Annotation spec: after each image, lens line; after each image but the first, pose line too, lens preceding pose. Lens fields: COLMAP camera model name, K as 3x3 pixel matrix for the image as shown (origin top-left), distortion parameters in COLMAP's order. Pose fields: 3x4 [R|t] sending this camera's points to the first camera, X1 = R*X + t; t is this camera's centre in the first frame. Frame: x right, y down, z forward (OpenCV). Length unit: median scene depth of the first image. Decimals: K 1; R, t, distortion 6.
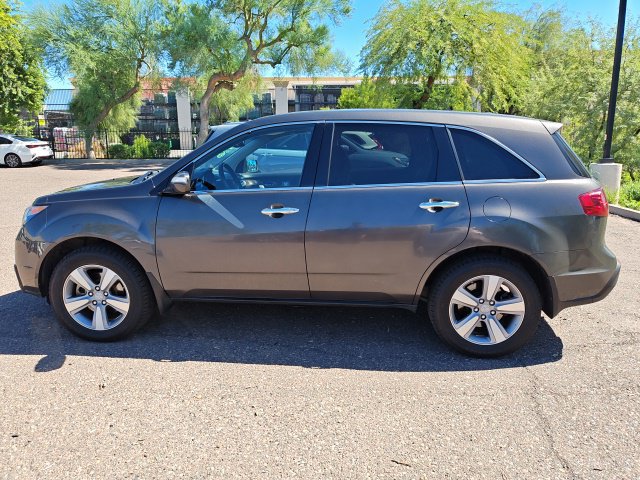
lens RADIAL K [[466.5, 0, 332.2], [0, 466.5, 226.7], [0, 0, 1]] dist [-0.001124, -0.002479]
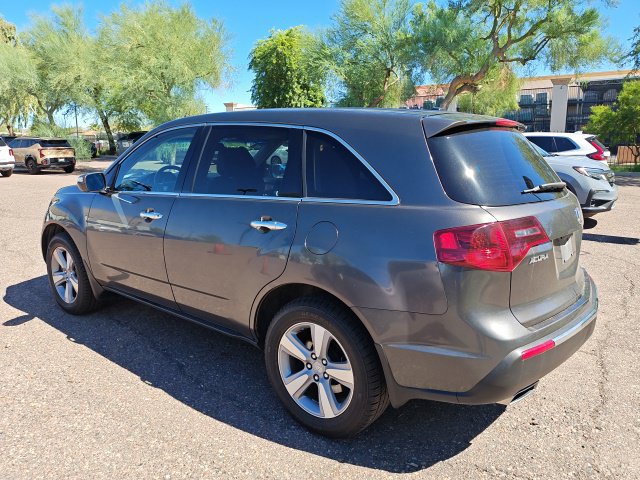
lens RADIAL K [[466.5, 0, 332.2], [0, 466.5, 226.7], [0, 0, 1]] dist [-0.001124, -0.002479]
pose [[0.832126, 0.095612, -0.546283, 0.095079], [-0.100279, 0.994730, 0.021350, -0.008963], [0.545446, 0.037015, 0.837328, 0.048009]]
